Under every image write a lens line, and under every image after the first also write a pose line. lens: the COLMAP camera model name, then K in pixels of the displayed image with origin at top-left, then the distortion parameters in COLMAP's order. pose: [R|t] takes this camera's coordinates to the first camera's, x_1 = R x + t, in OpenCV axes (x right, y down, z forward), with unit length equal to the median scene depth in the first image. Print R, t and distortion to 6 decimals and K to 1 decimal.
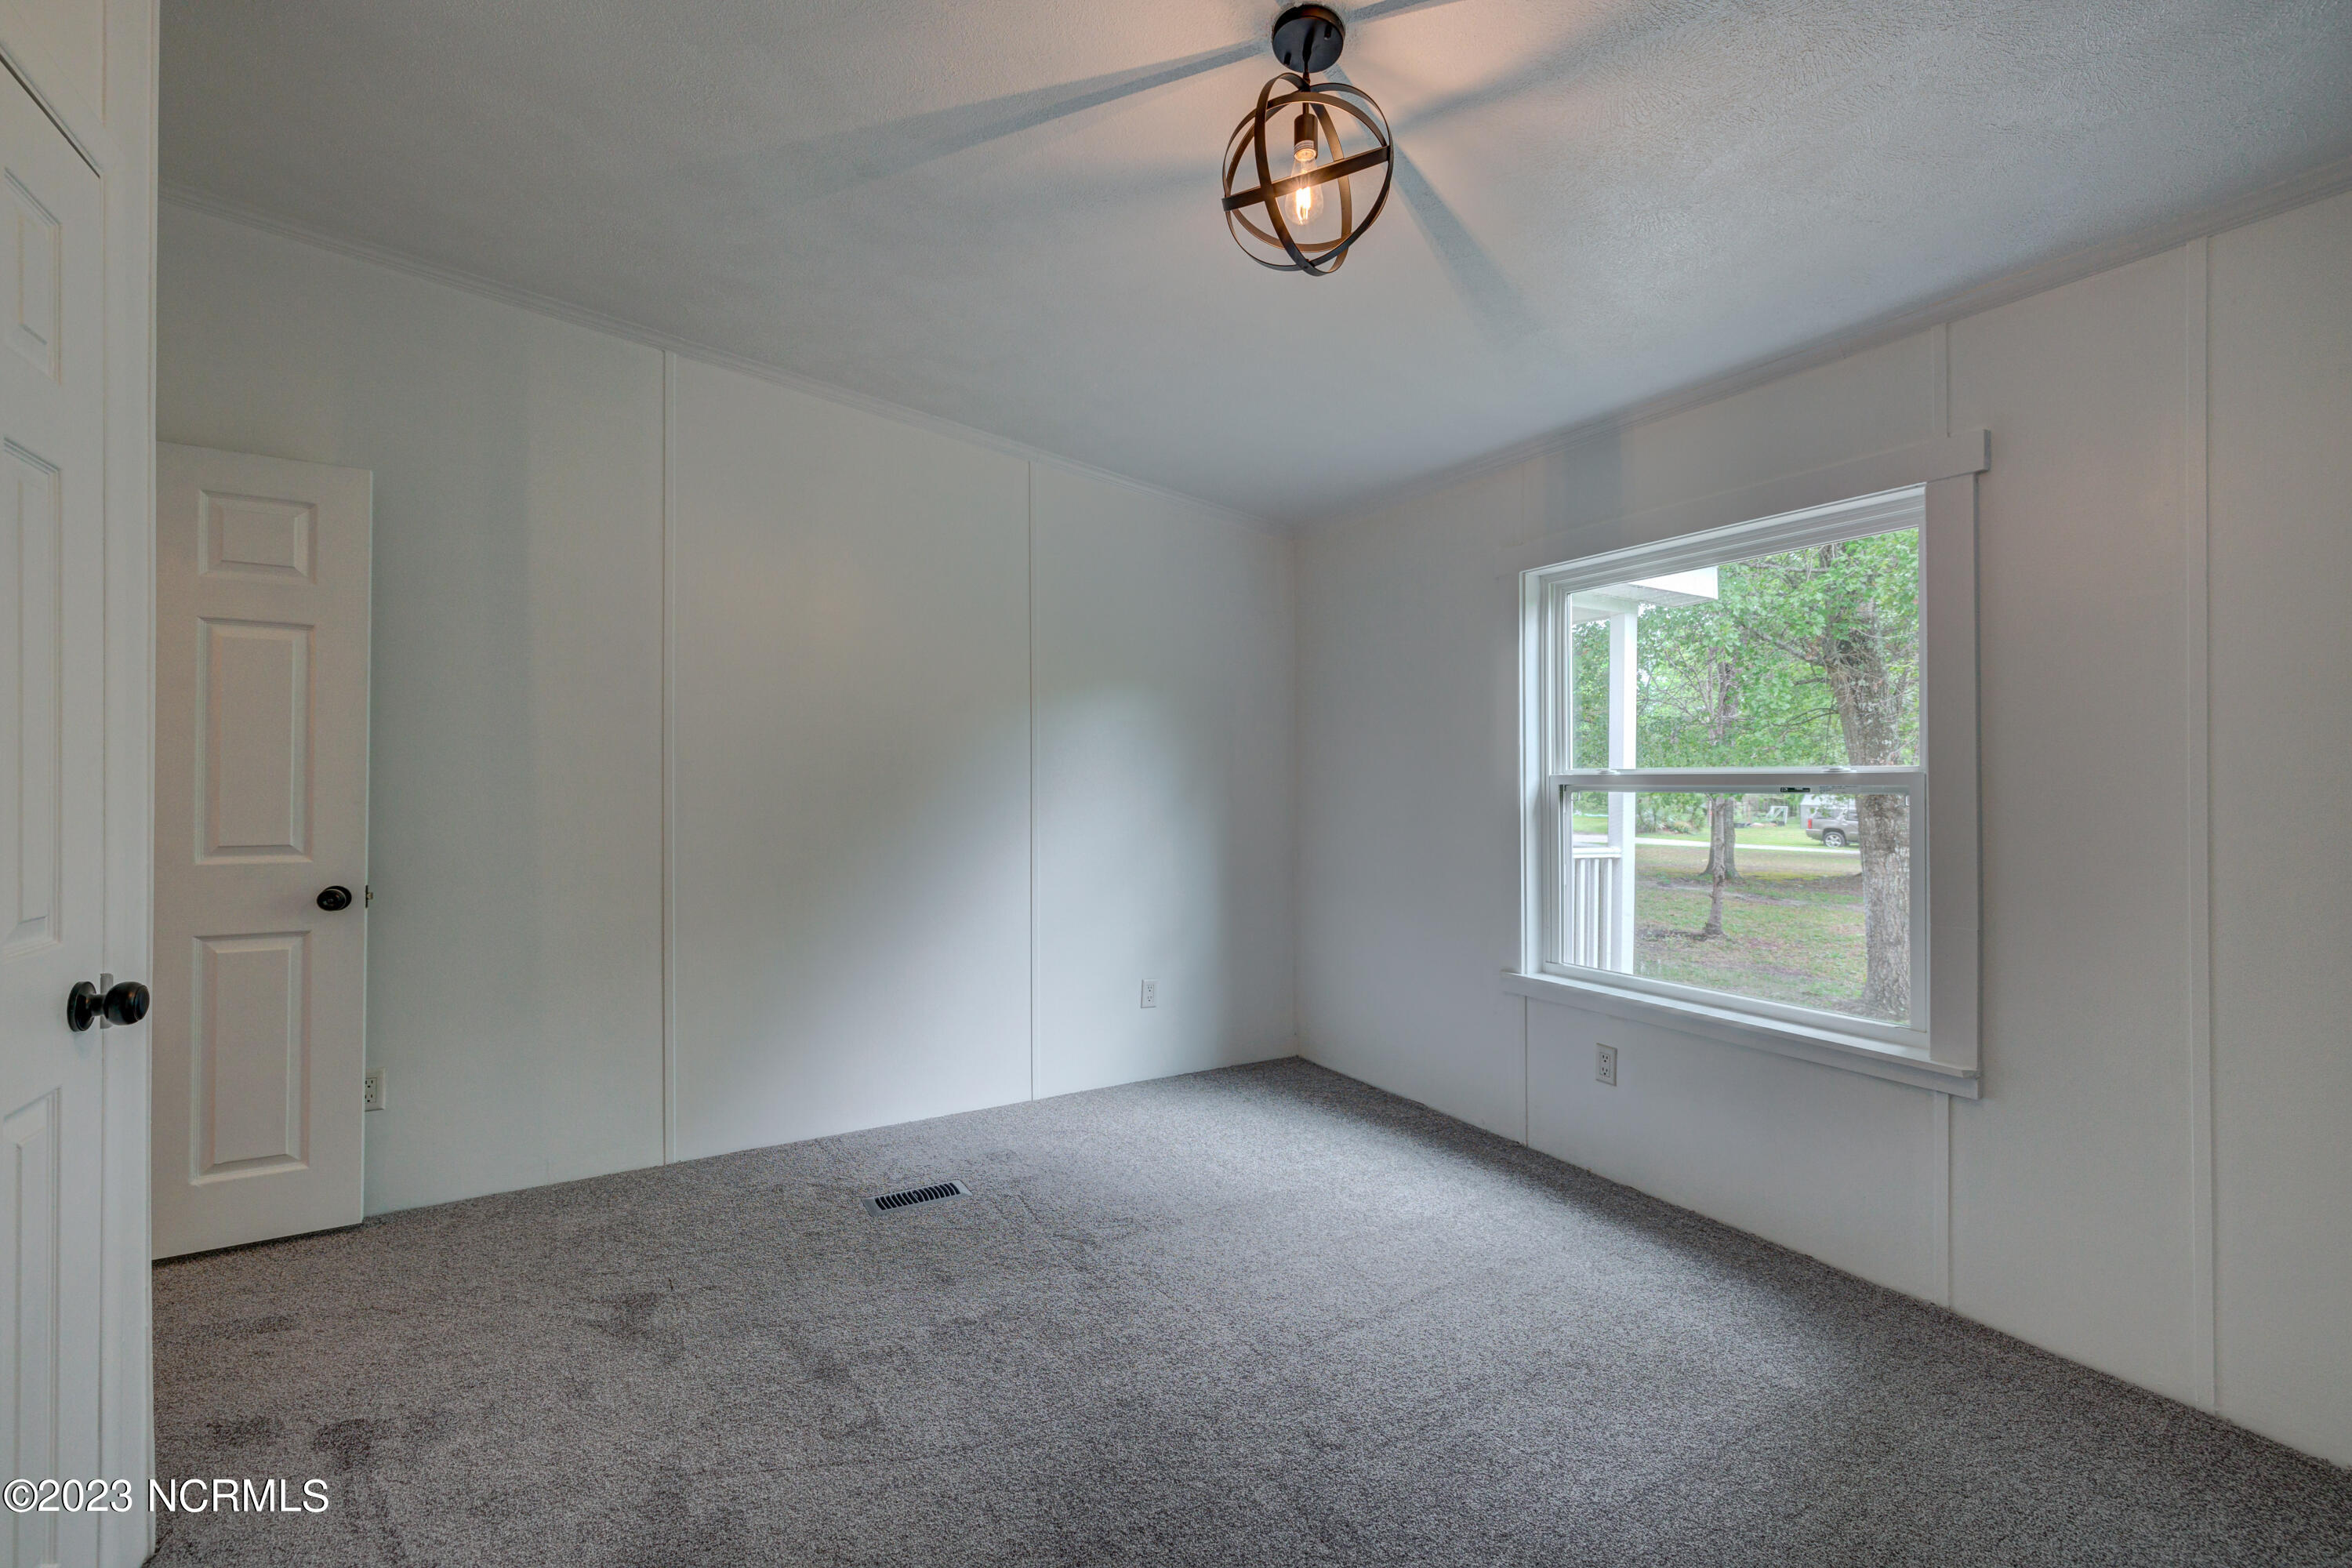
lens RADIAL K [[959.0, 0, 1178.2], [0, 959.0, 778.2], [0, 0, 1]] dist [0.000728, 0.000246]
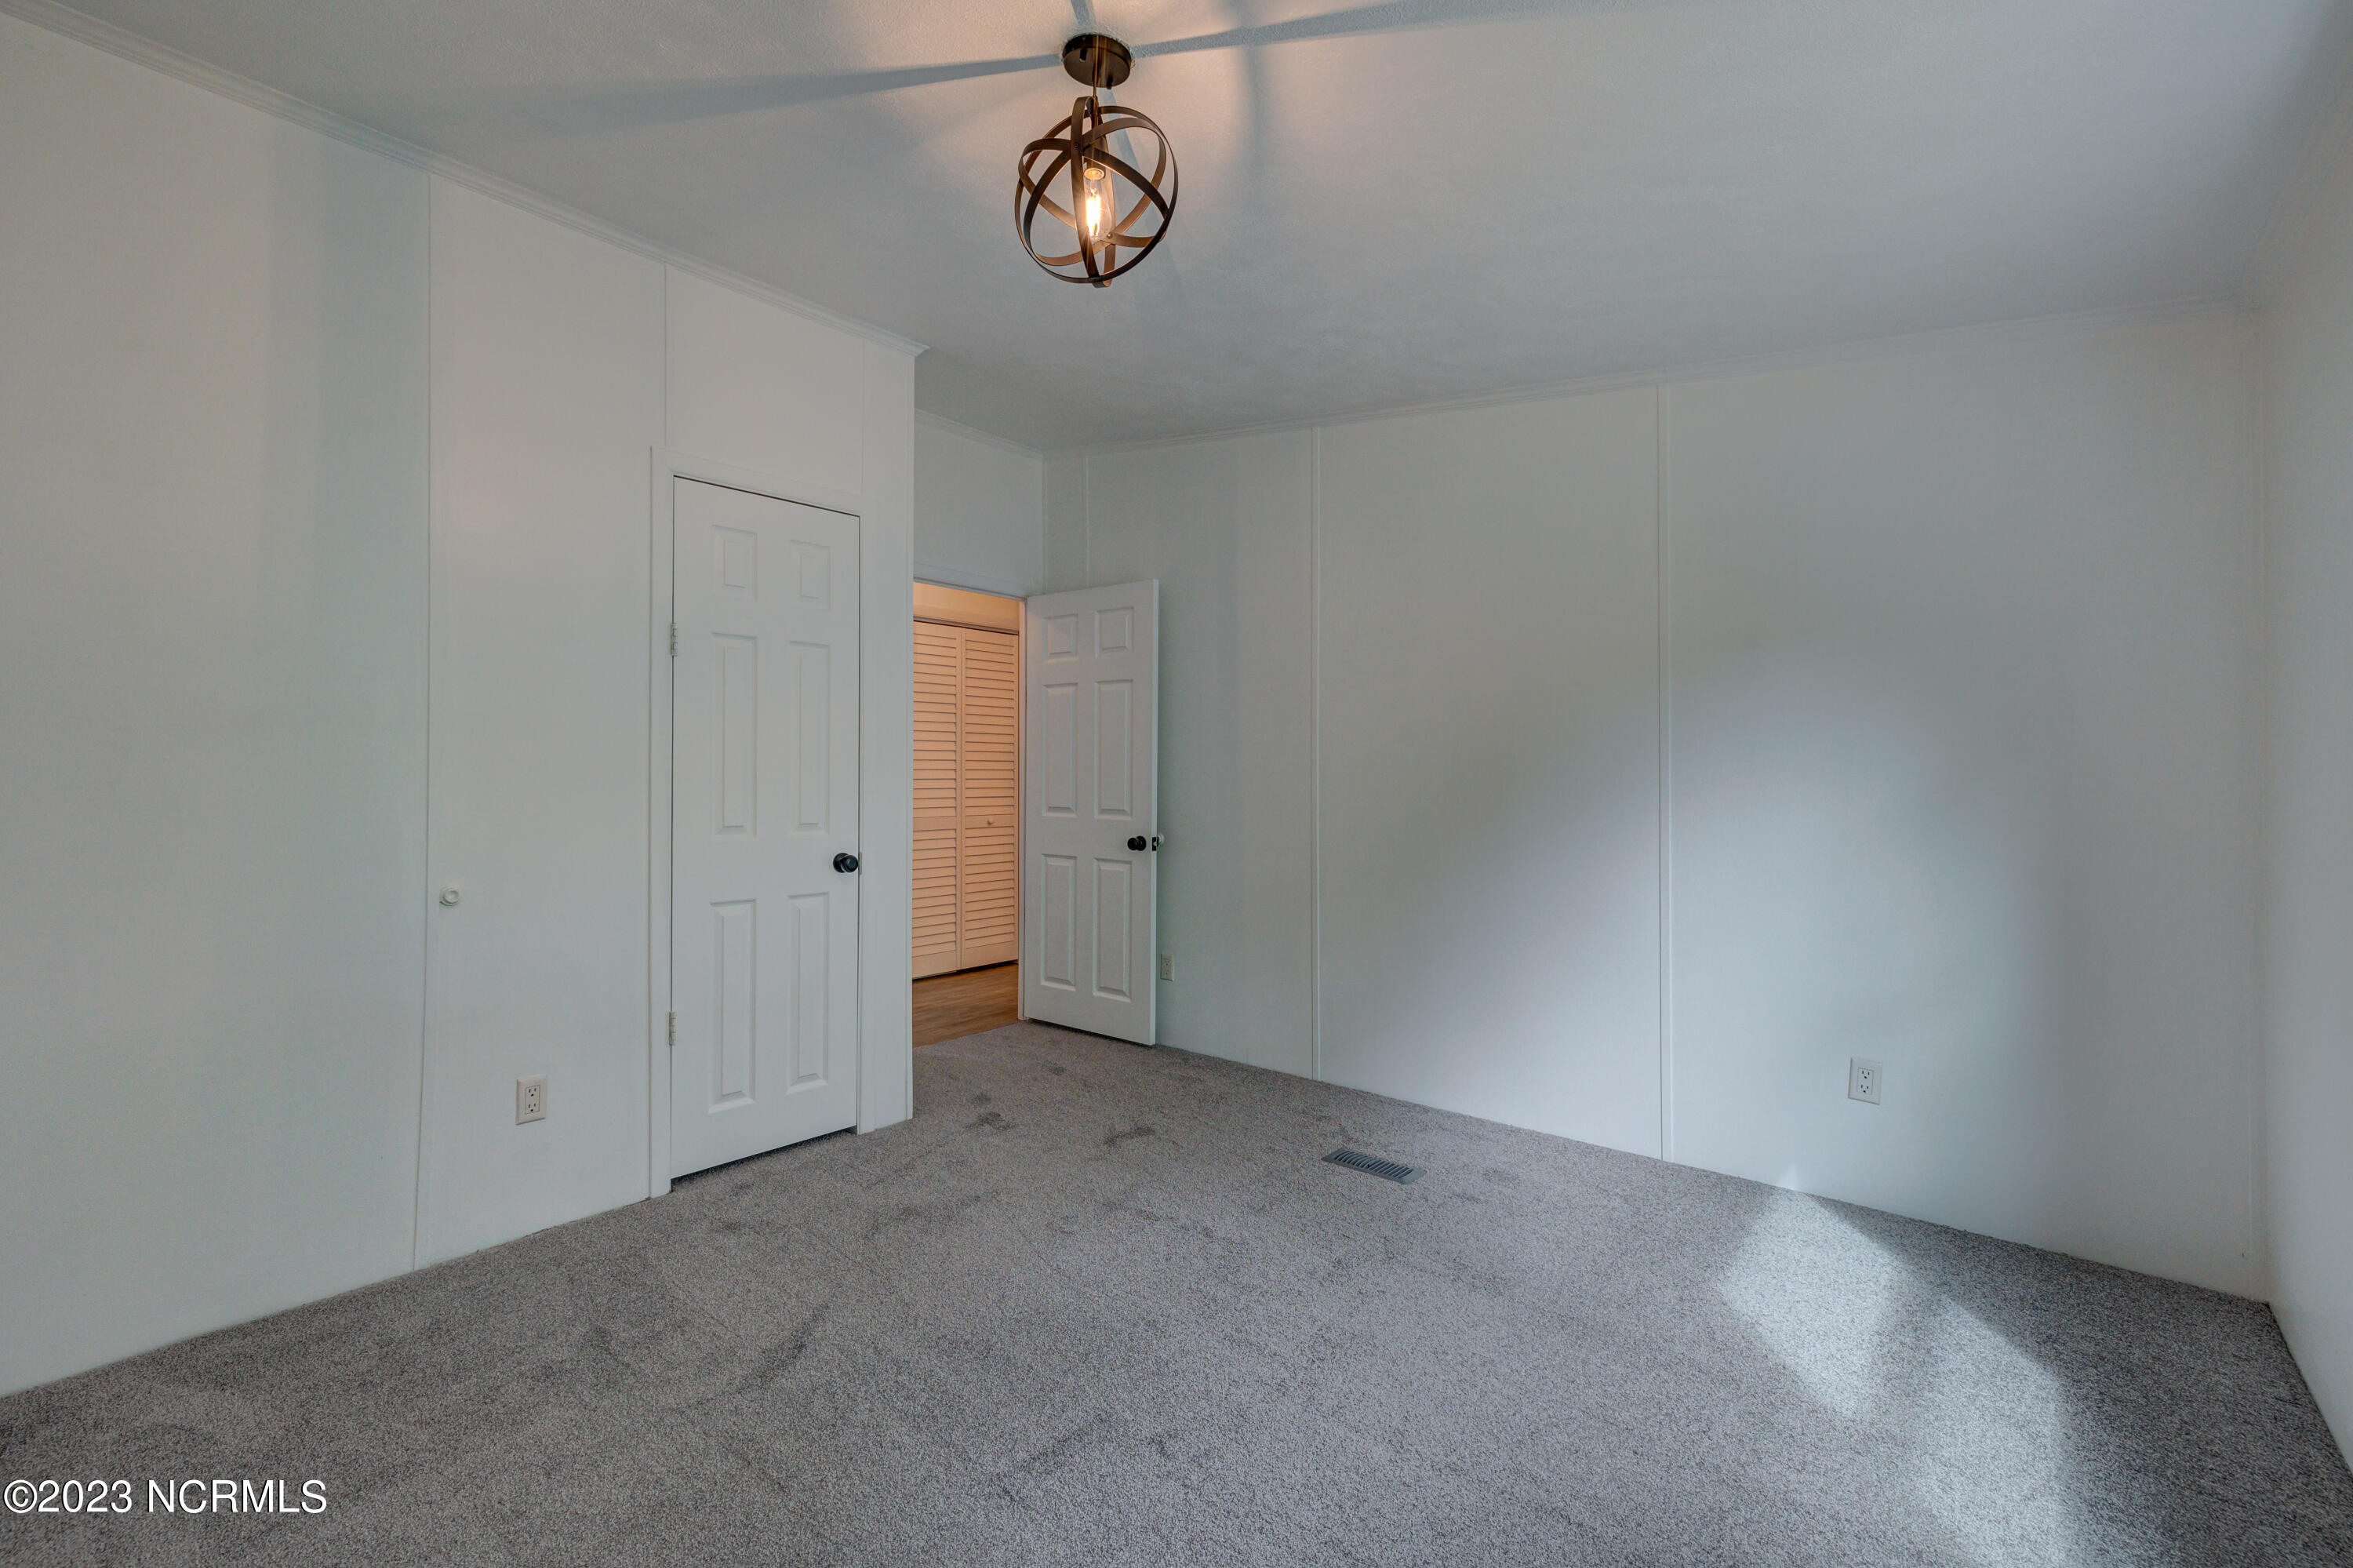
lens RADIAL K [[1042.2, 0, 1173.4], [0, 1042.2, 777.0], [0, 0, 1]] dist [0.004615, -0.000464]
pose [[0.320376, 0.000035, -0.947290, 0.813038], [0.004703, 0.999988, 0.001627, 0.008439], [0.947279, -0.004977, 0.320372, 0.469354]]
